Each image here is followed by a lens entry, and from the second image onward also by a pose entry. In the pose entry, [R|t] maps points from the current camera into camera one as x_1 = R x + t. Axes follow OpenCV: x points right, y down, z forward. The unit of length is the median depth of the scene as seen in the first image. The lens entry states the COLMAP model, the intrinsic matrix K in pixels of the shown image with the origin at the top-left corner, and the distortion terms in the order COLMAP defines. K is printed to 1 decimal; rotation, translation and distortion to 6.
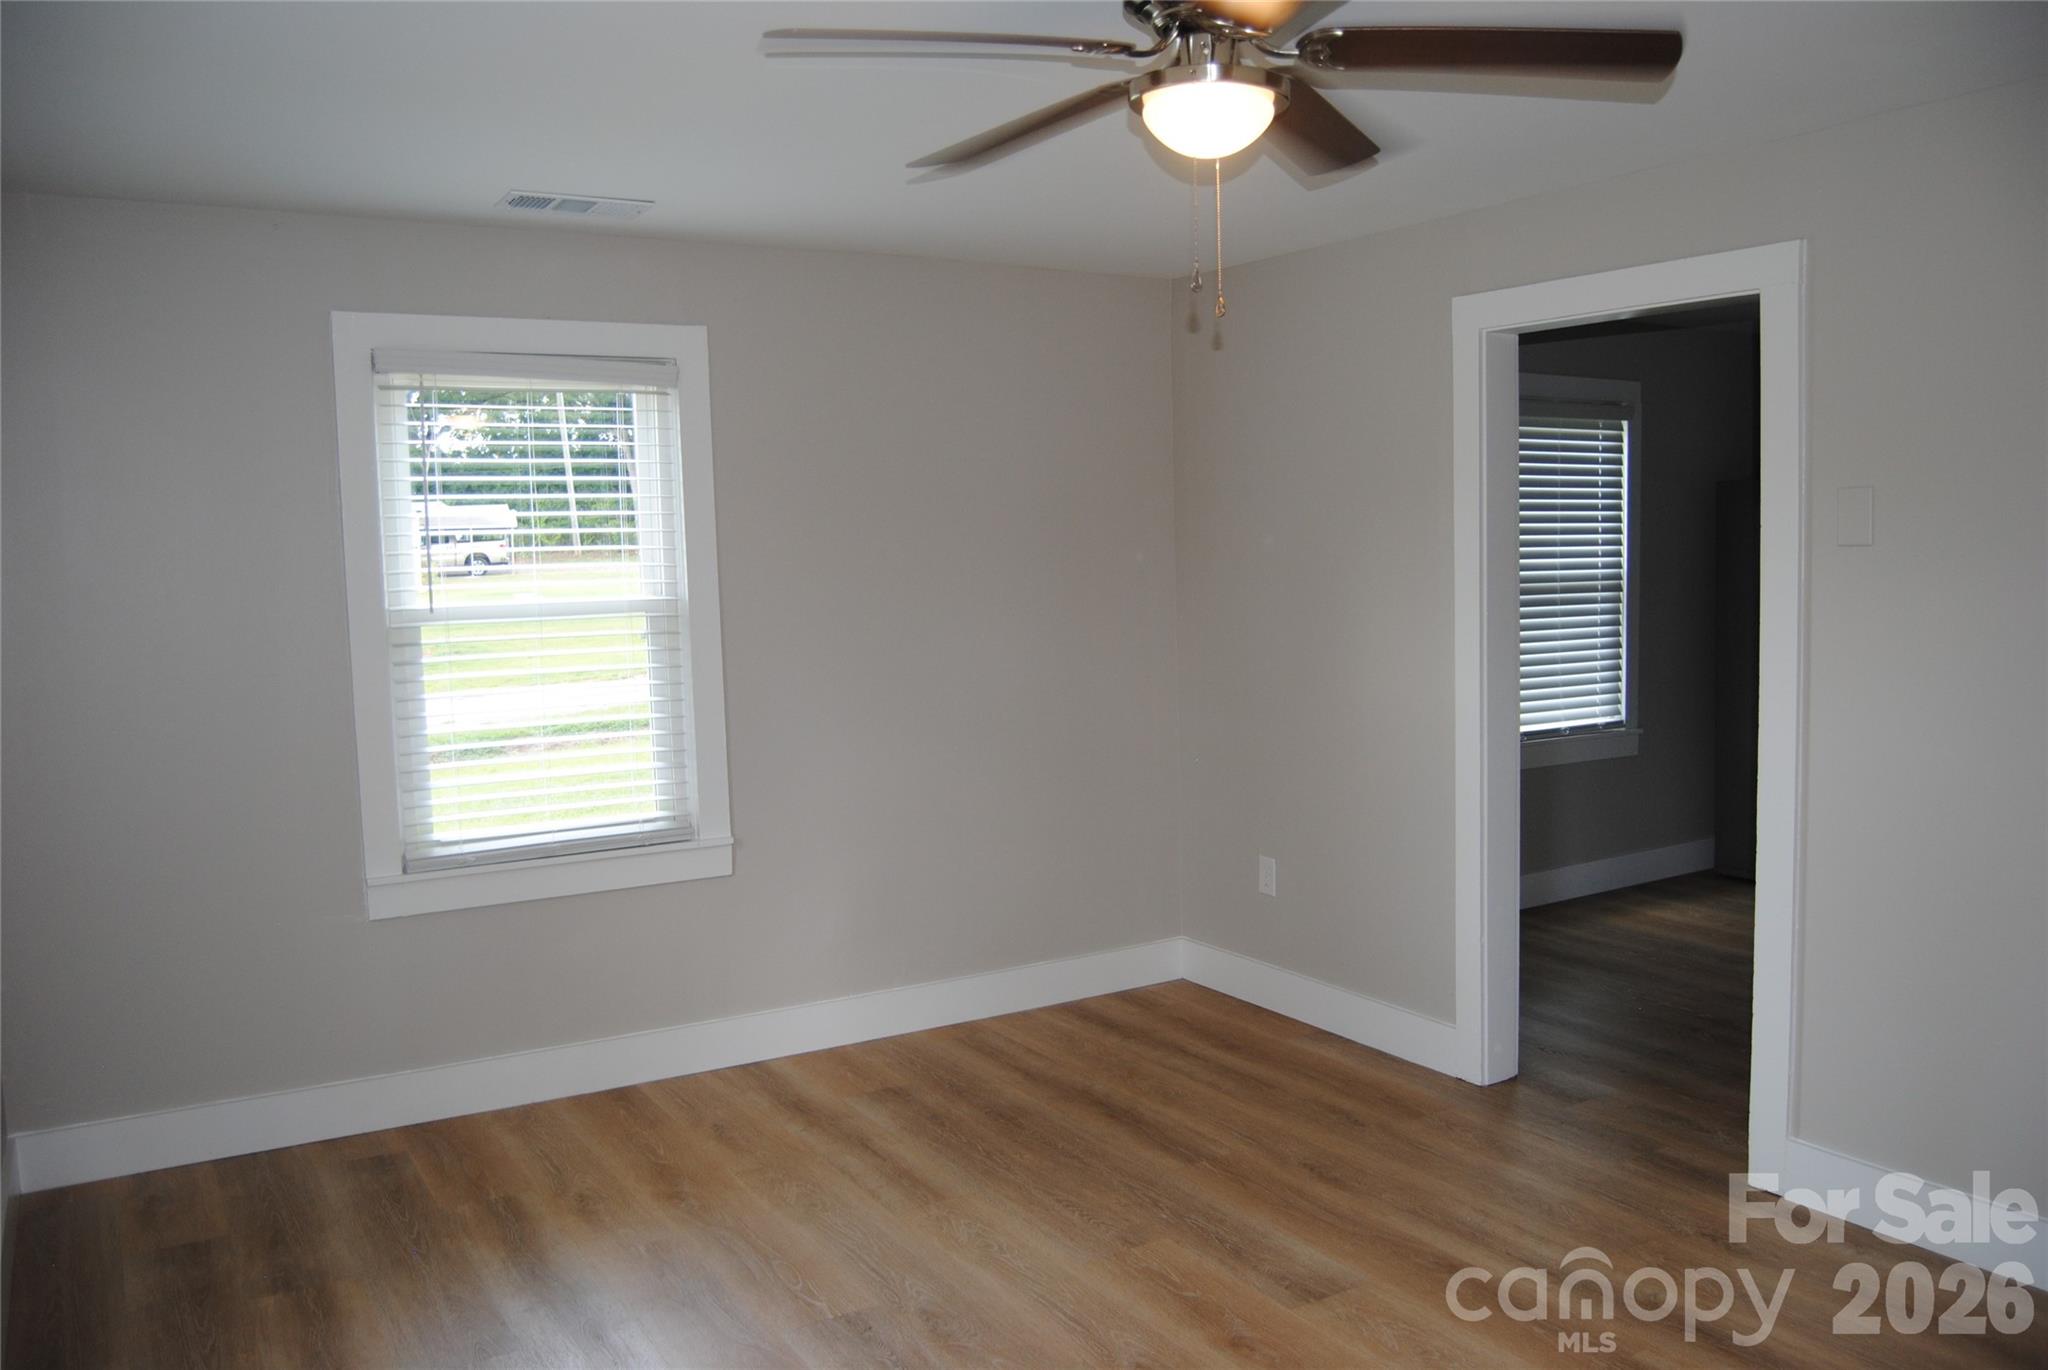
lens RADIAL K [[1572.7, 0, 1024.4], [0, 1572.7, 689.0], [0, 0, 1]] dist [-0.088832, 0.023415]
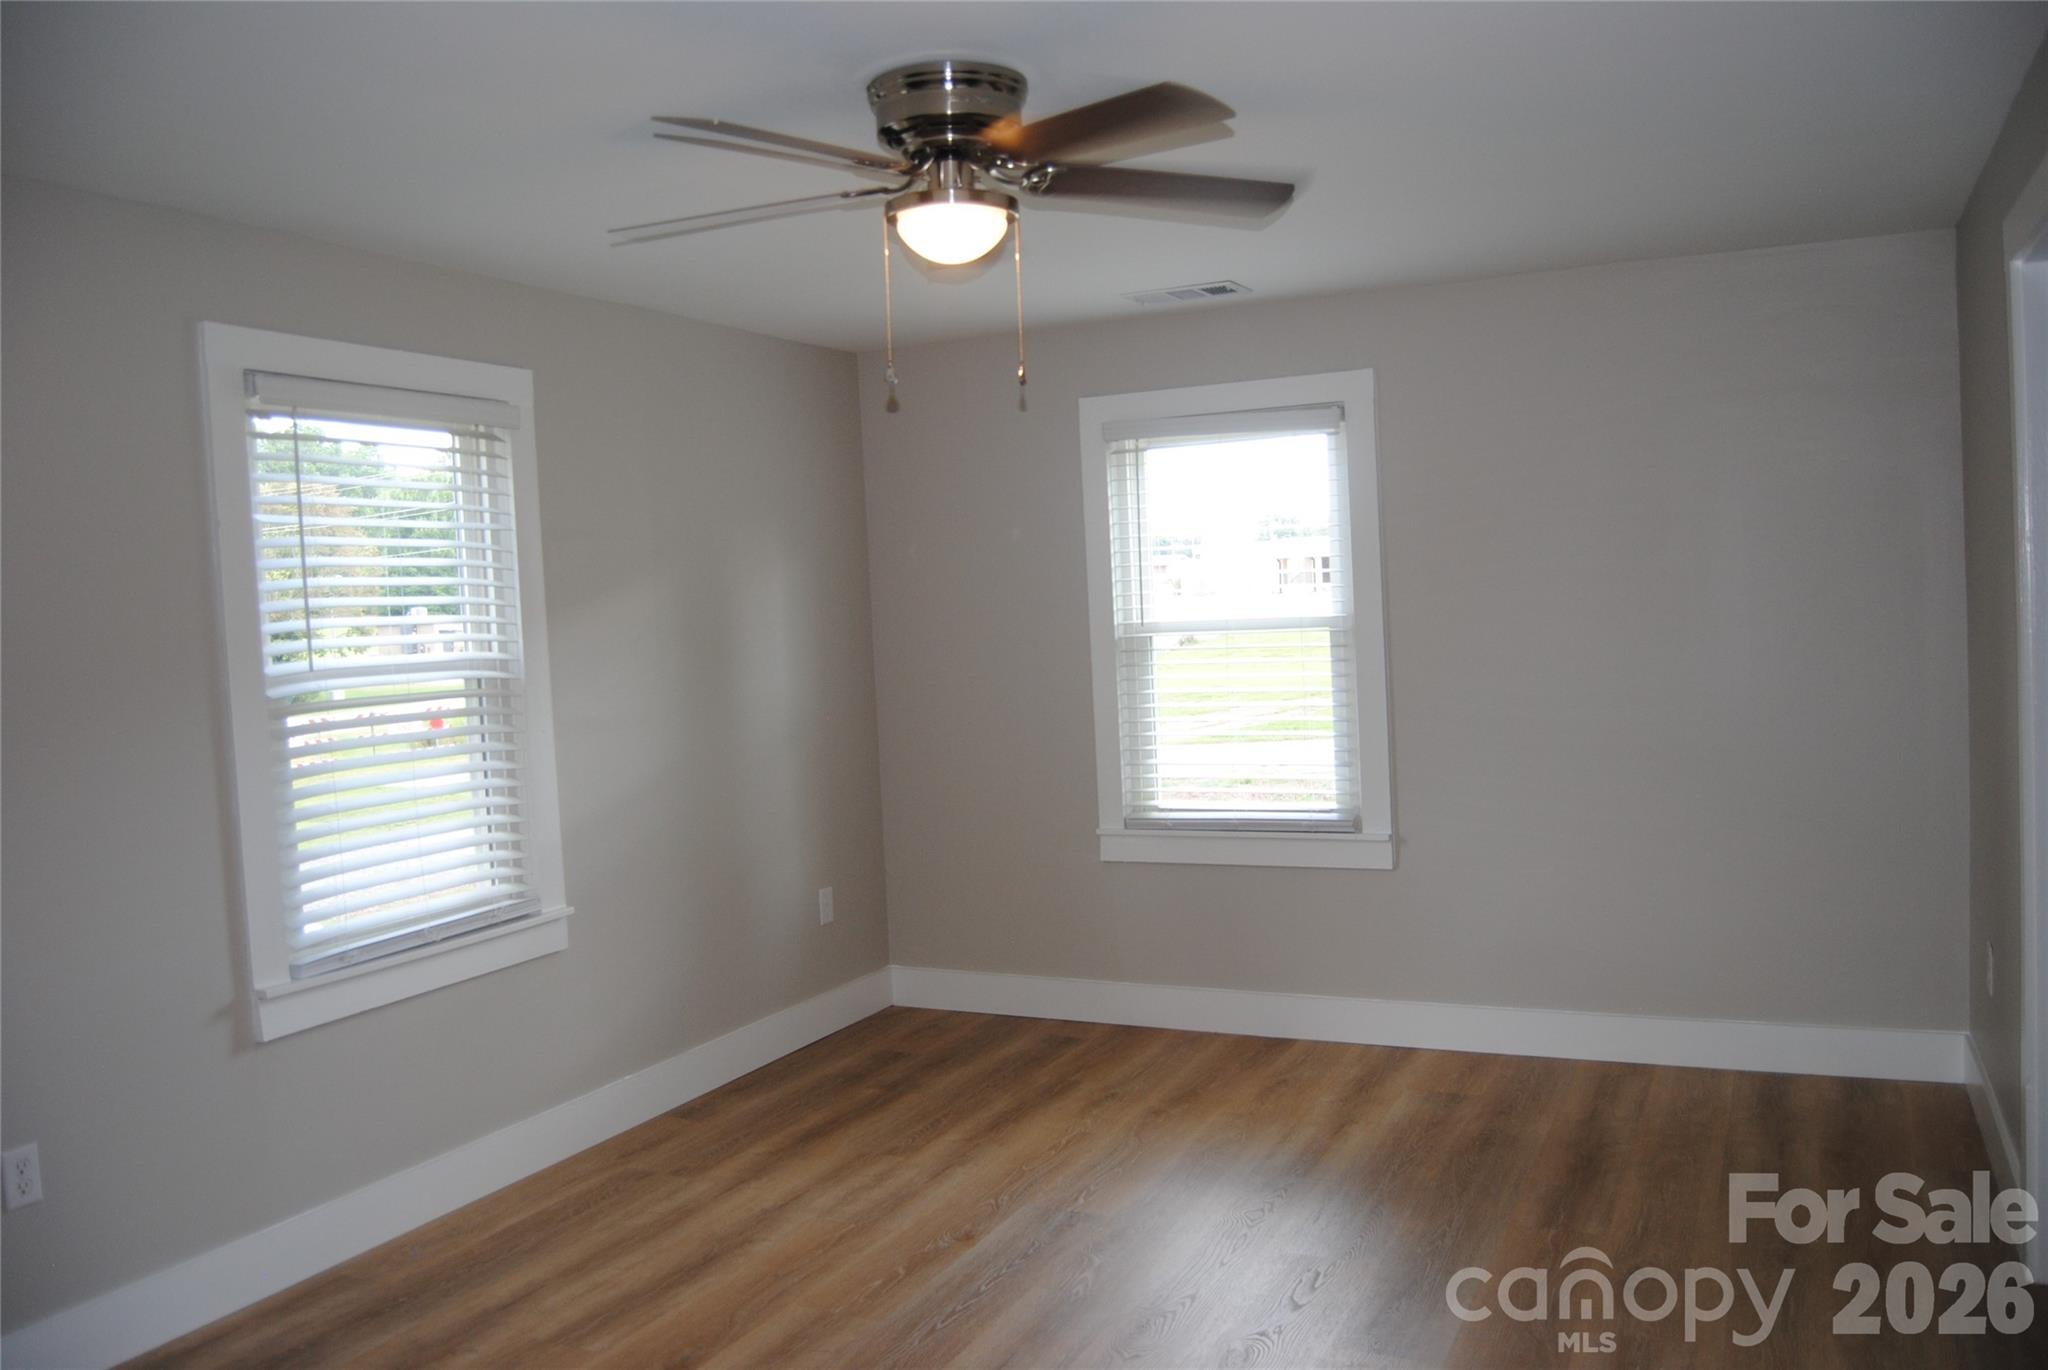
lens RADIAL K [[1572.7, 0, 1025.8], [0, 1572.7, 680.6], [0, 0, 1]] dist [-0.088832, 0.023415]
pose [[0.556482, 0.040628, -0.829866, 0.622928], [-0.041225, 0.998924, 0.021260, -0.027475], [0.829836, 0.022381, 0.557558, 0.198296]]
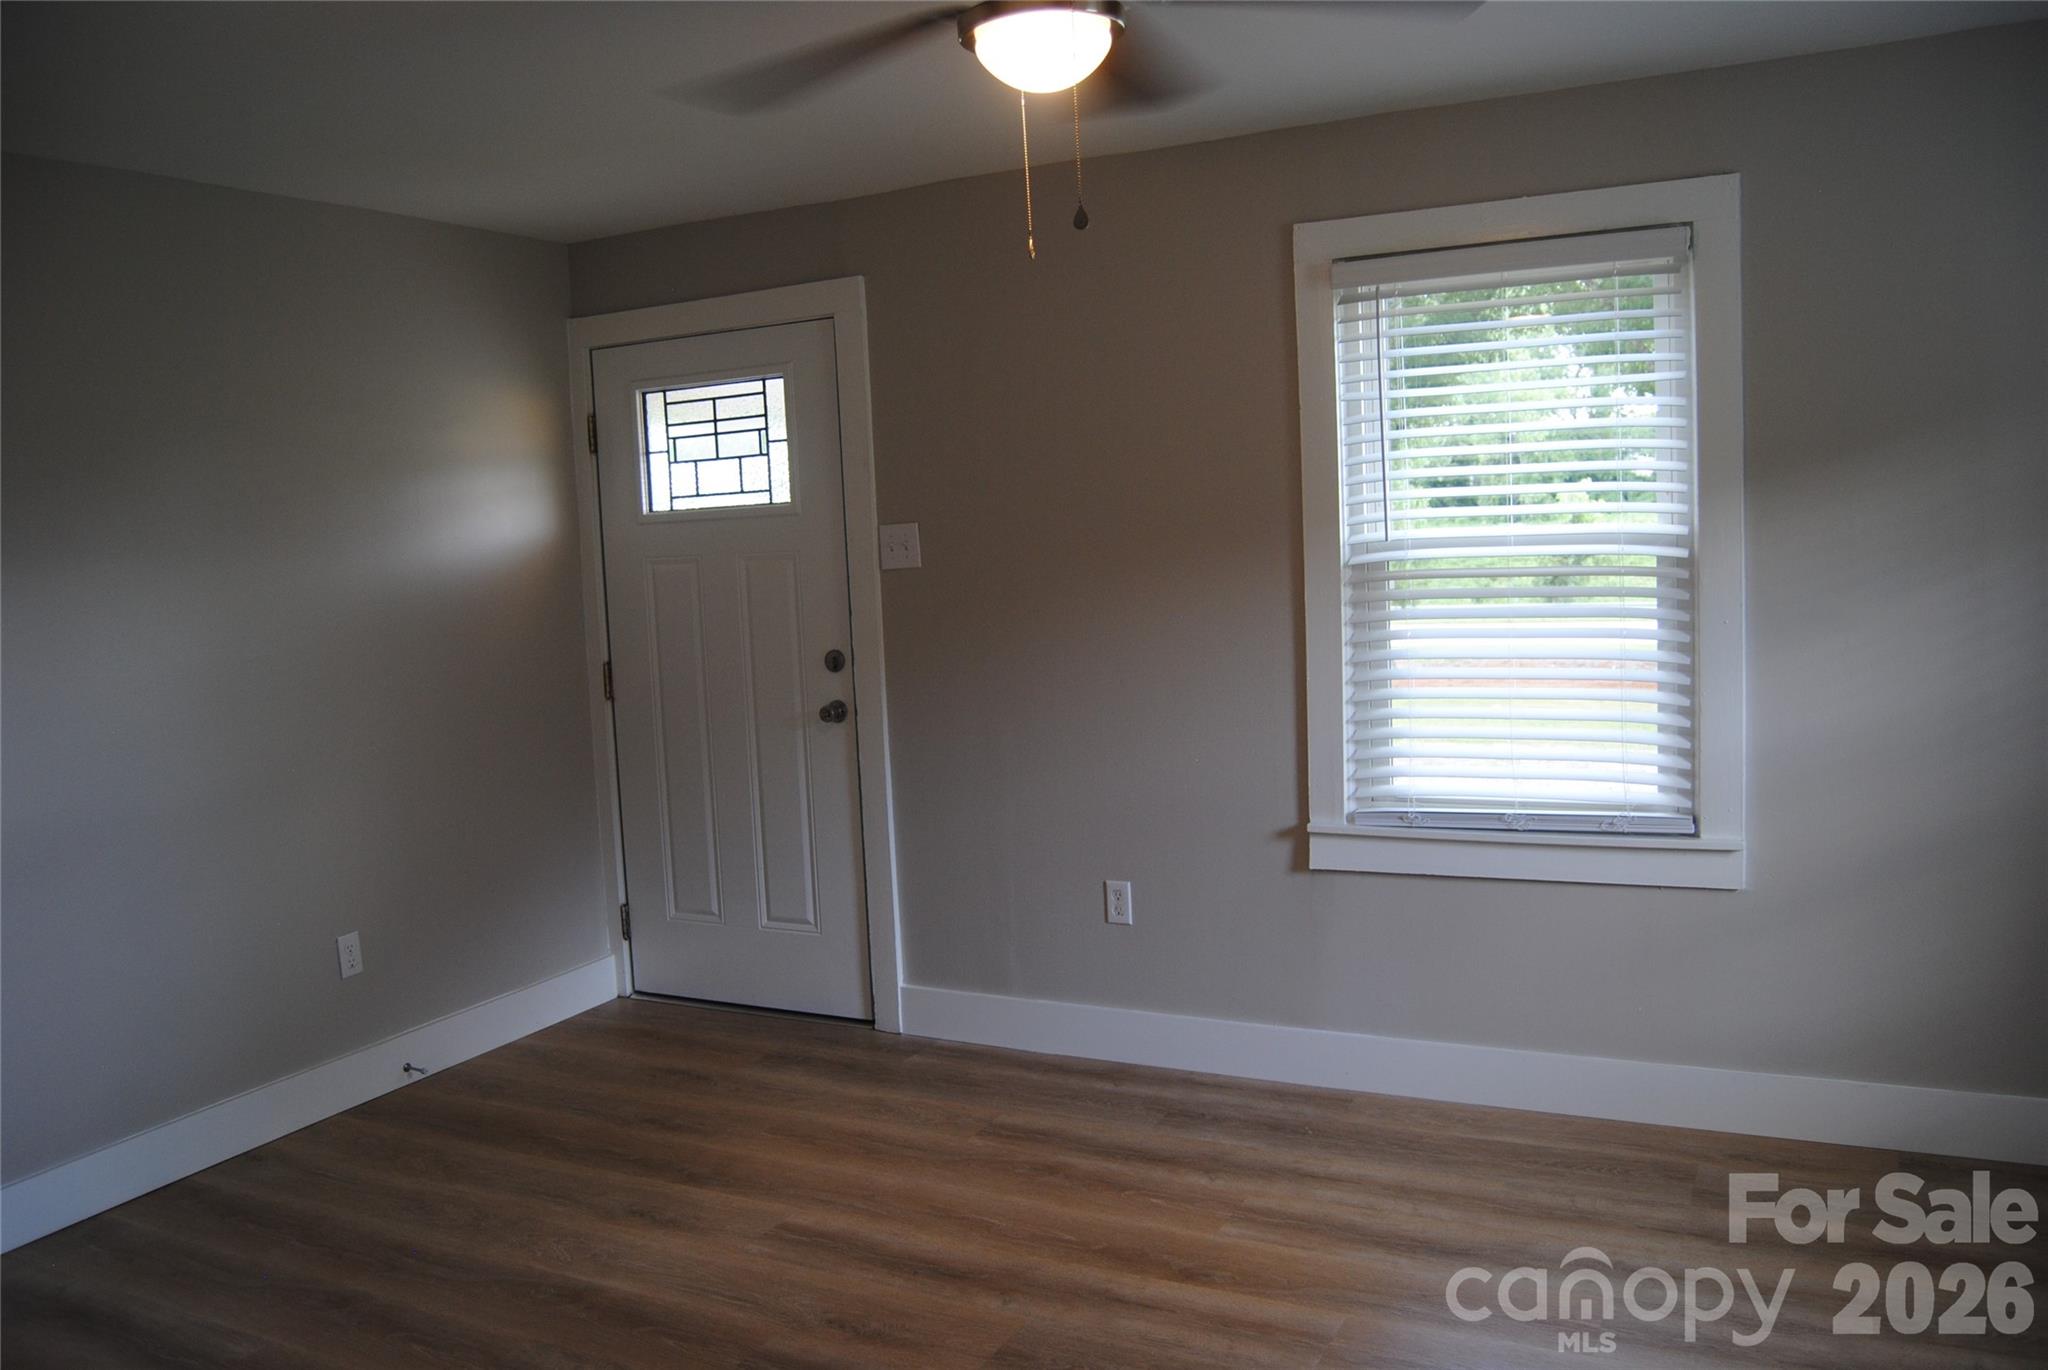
lens RADIAL K [[1572.7, 0, 1045.9], [0, 1572.7, 687.1], [0, 0, 1]] dist [-0.088832, 0.023415]
pose [[-0.827667, 0.117573, -0.548766, 0.175634], [0.016023, 0.982362, 0.186304, -0.130351], [0.560991, 0.145405, -0.814952, 1.557251]]
